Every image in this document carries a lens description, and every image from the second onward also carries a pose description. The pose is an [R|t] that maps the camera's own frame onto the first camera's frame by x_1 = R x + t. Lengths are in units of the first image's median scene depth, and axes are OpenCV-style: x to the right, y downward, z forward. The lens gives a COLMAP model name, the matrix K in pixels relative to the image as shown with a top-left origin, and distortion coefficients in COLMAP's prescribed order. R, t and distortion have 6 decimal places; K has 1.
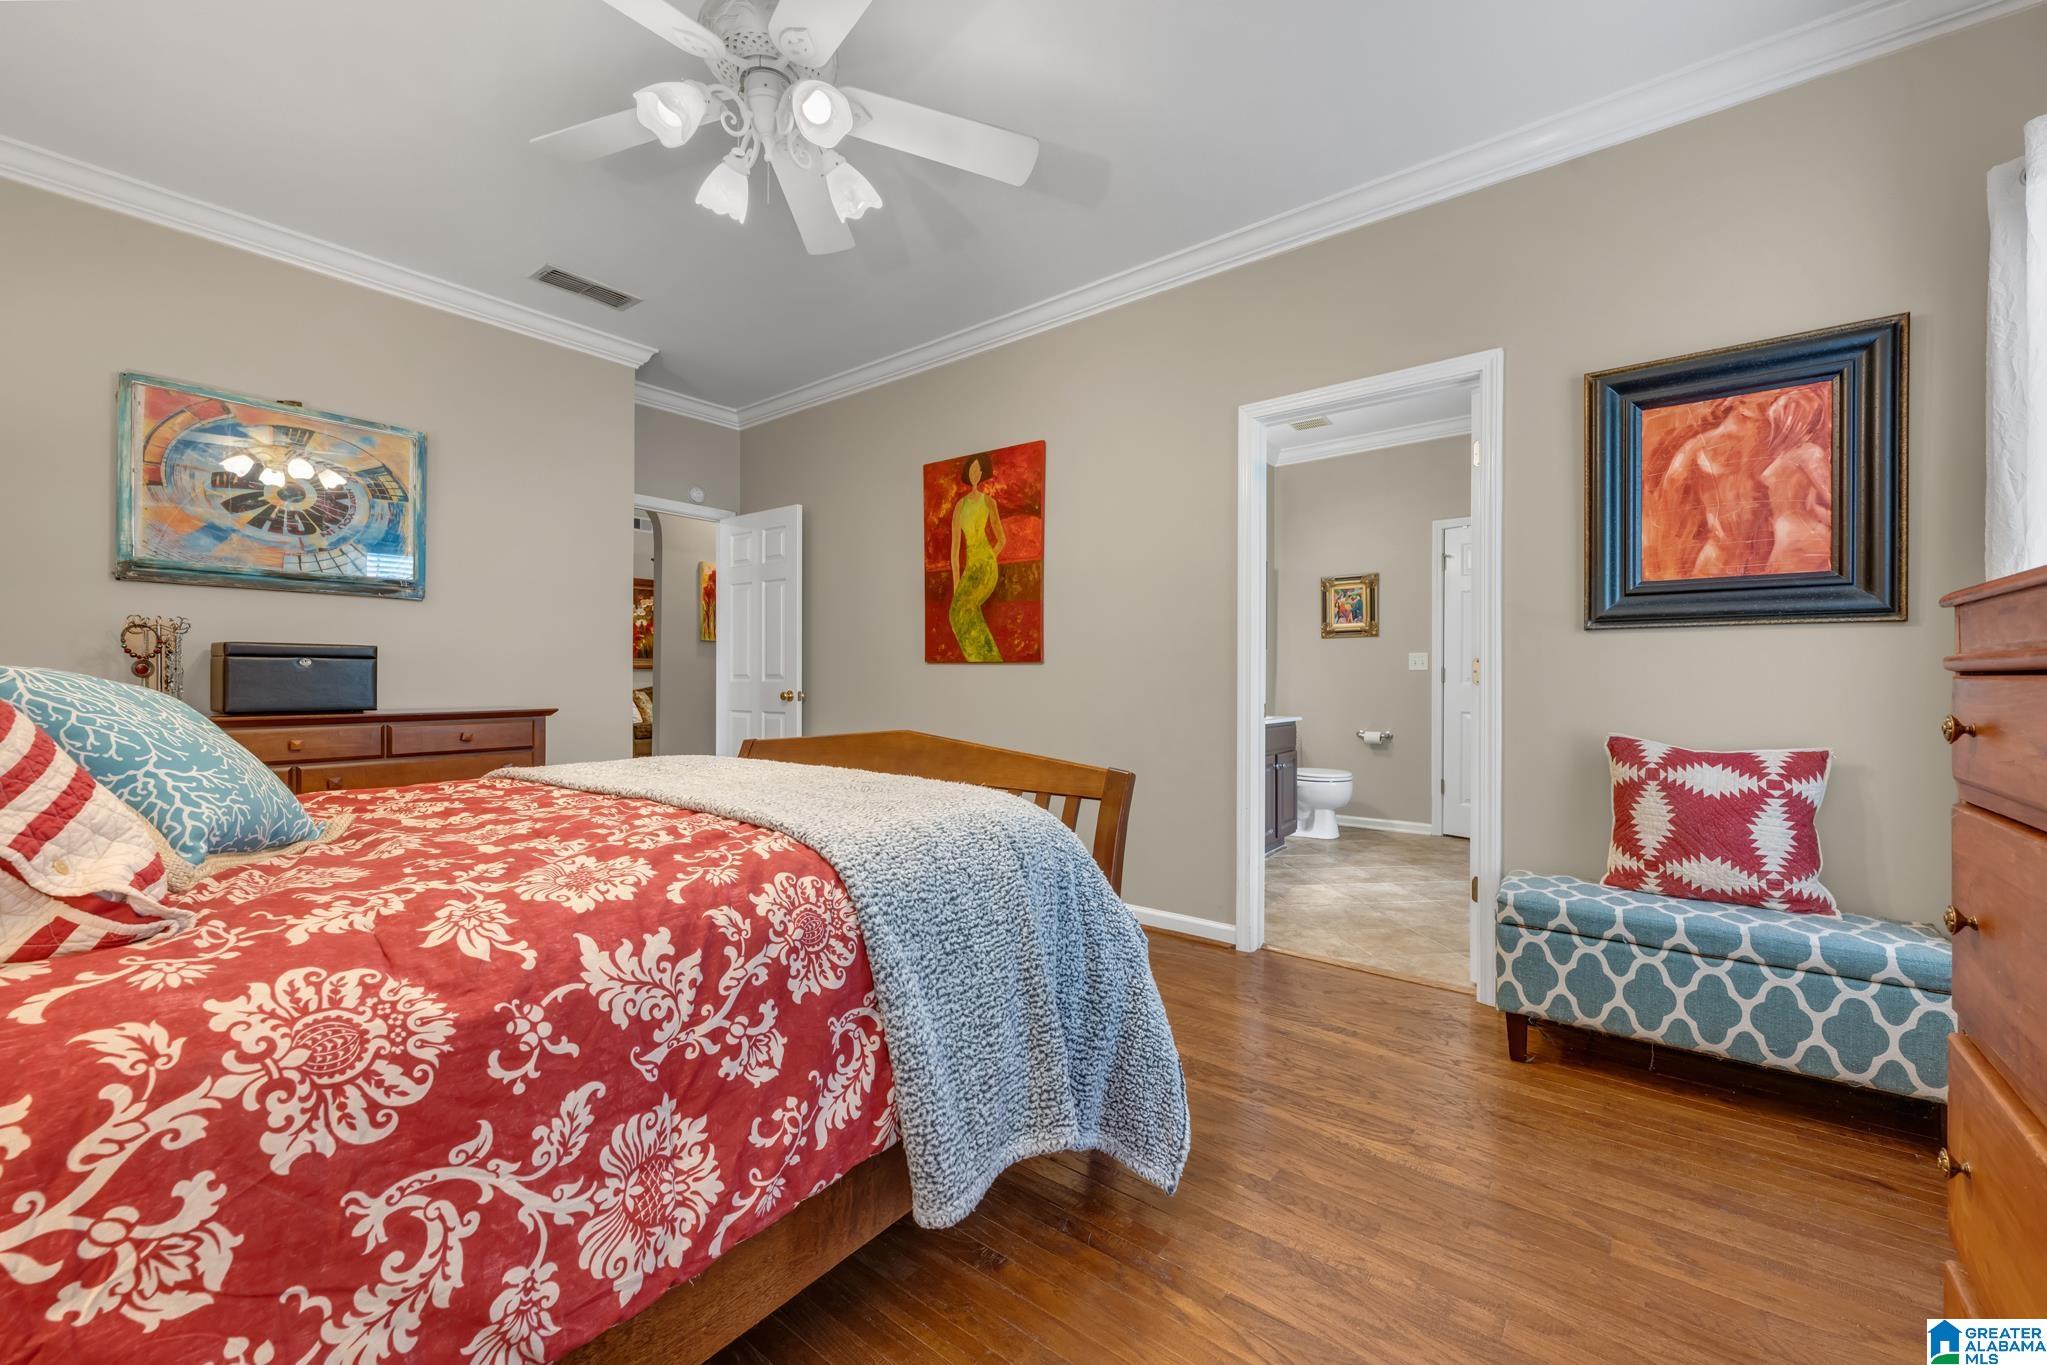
lens RADIAL K [[805.0, 0, 1027.2], [0, 805.0, 679.6], [0, 0, 1]] dist [0.001468, -0.000731]
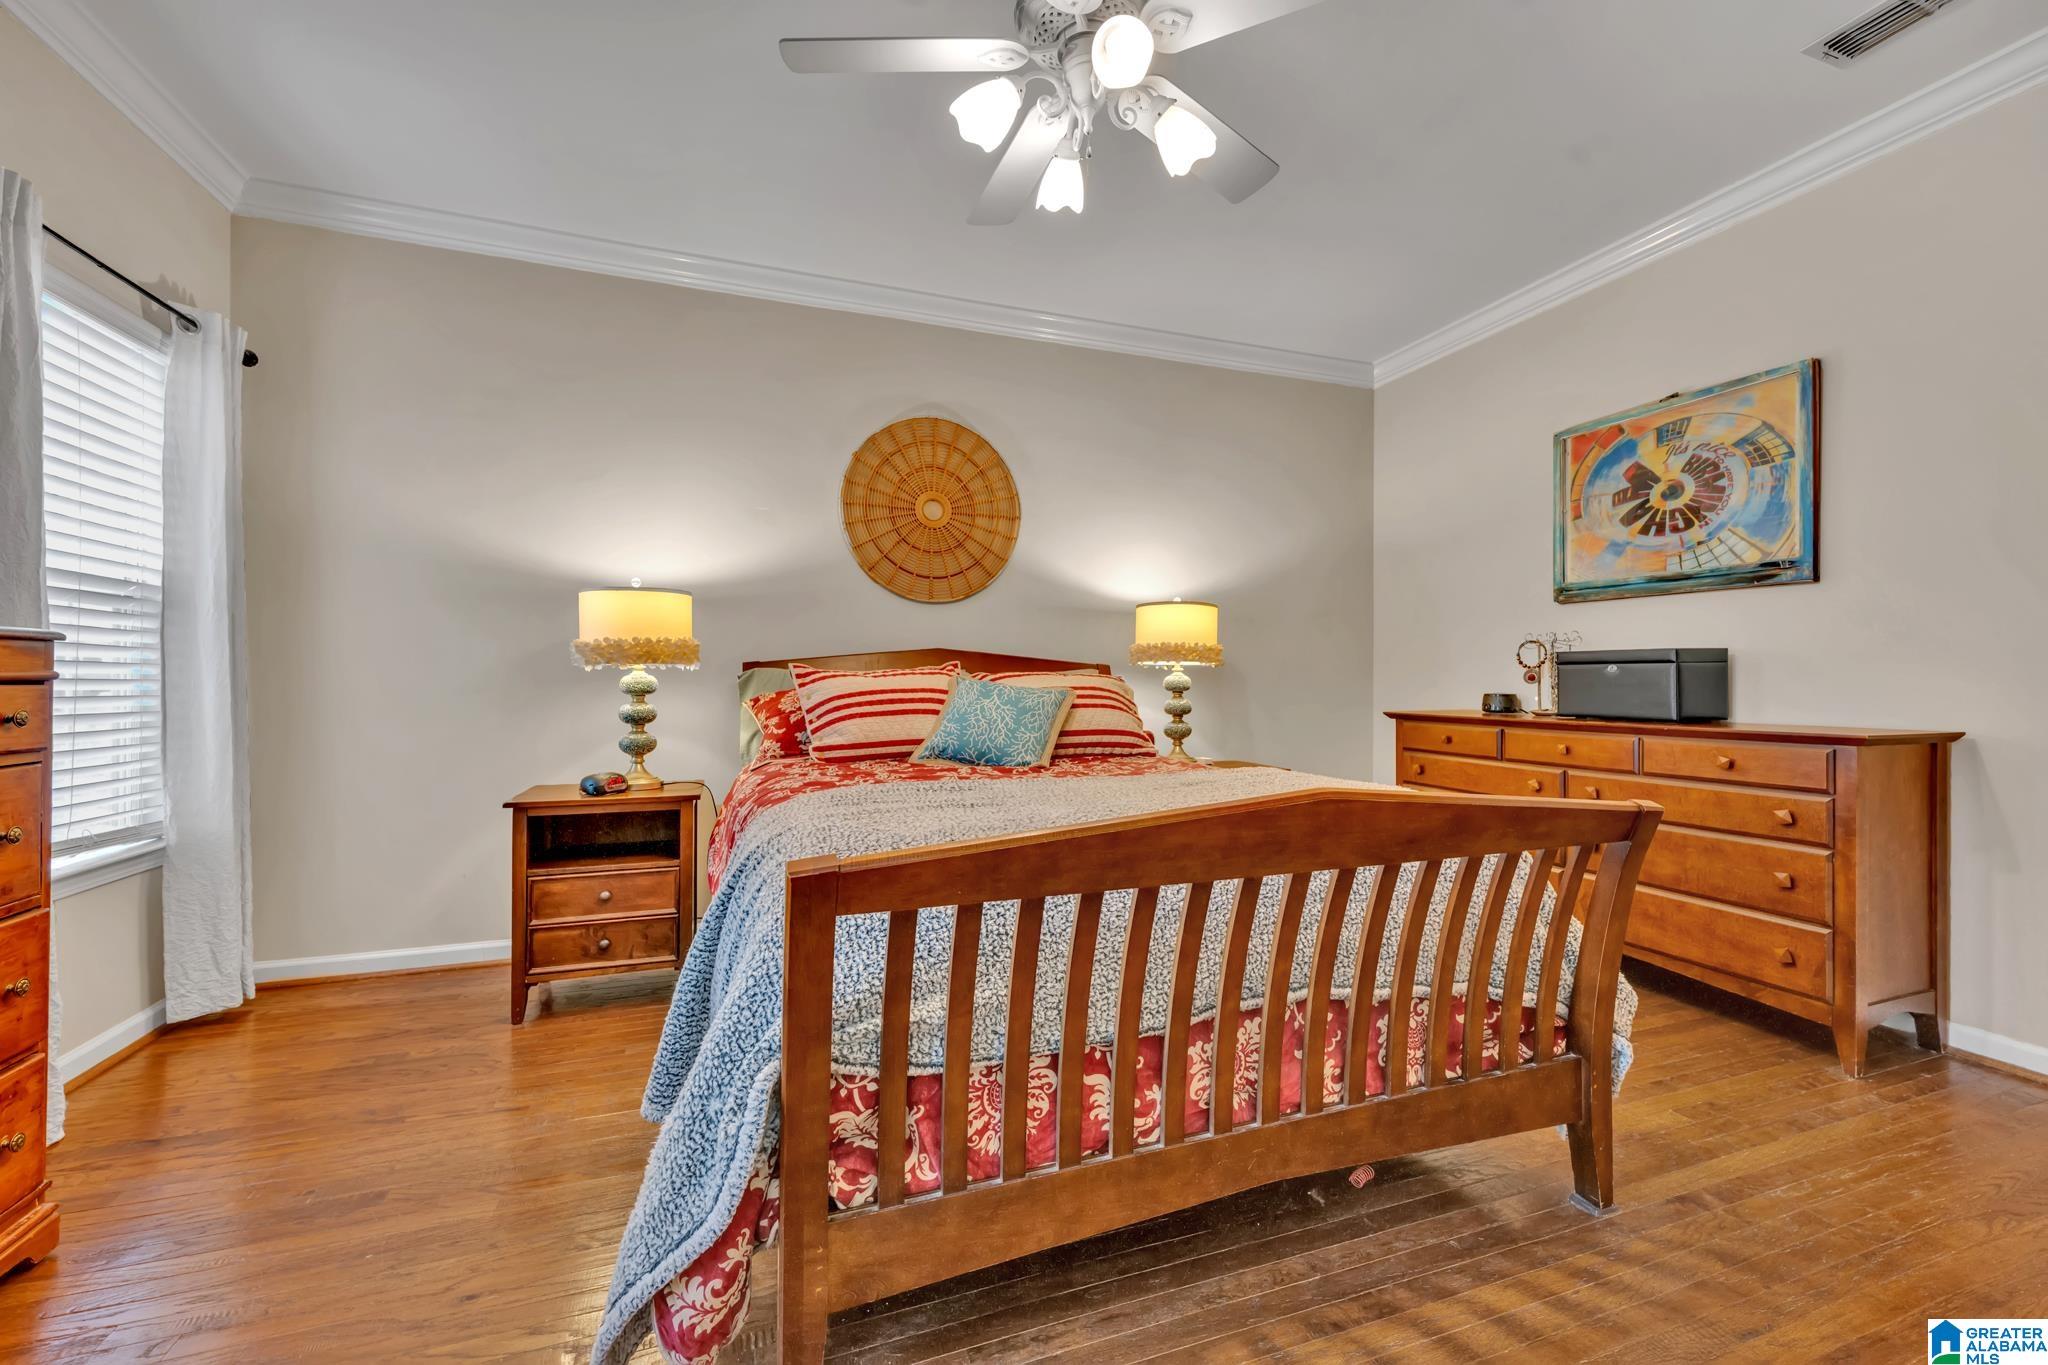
lens RADIAL K [[805.4, 0, 1023.6], [0, 805.4, 681.0], [0, 0, 1]] dist [0.001468, -0.000731]
pose [[-0.535019, 0.000522, -0.844840, 0.315035], [-0.003154, 0.999992, 0.002615, -0.006741], [0.844834, 0.004064, -0.535013, 0.896980]]
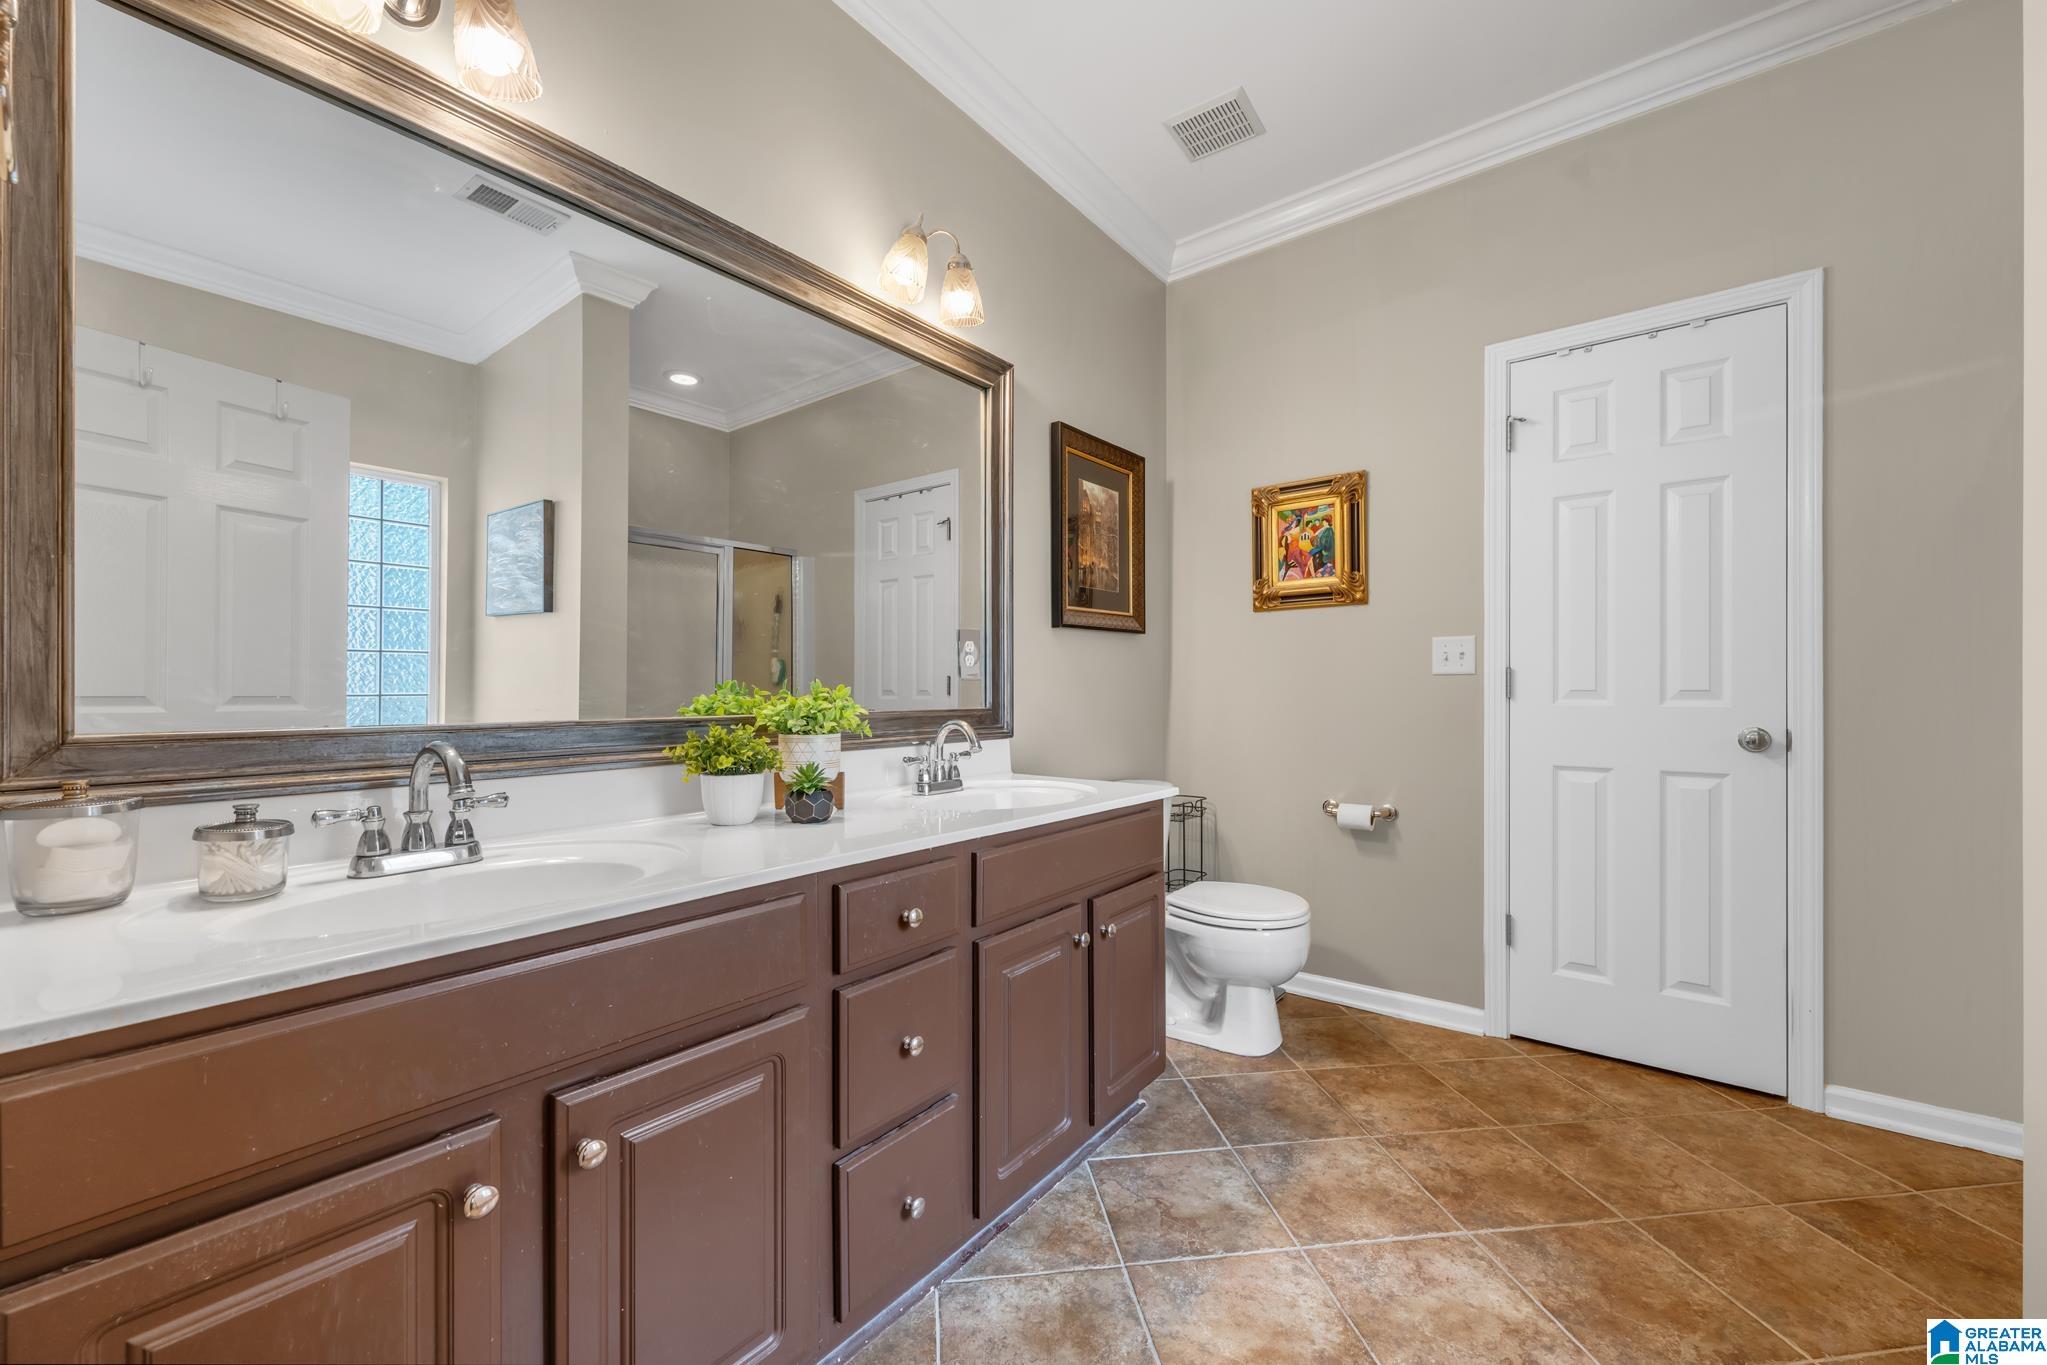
lens RADIAL K [[805.0, 0, 1021.5], [0, 805.0, 680.7], [0, 0, 1]] dist [0.001468, -0.000731]
pose [[0.999995, -0.002899, 0.001261, 0.074139], [0.002901, 0.999995, -0.001359, -0.002605], [-0.001257, 0.001363, 0.999998, 0.168184]]
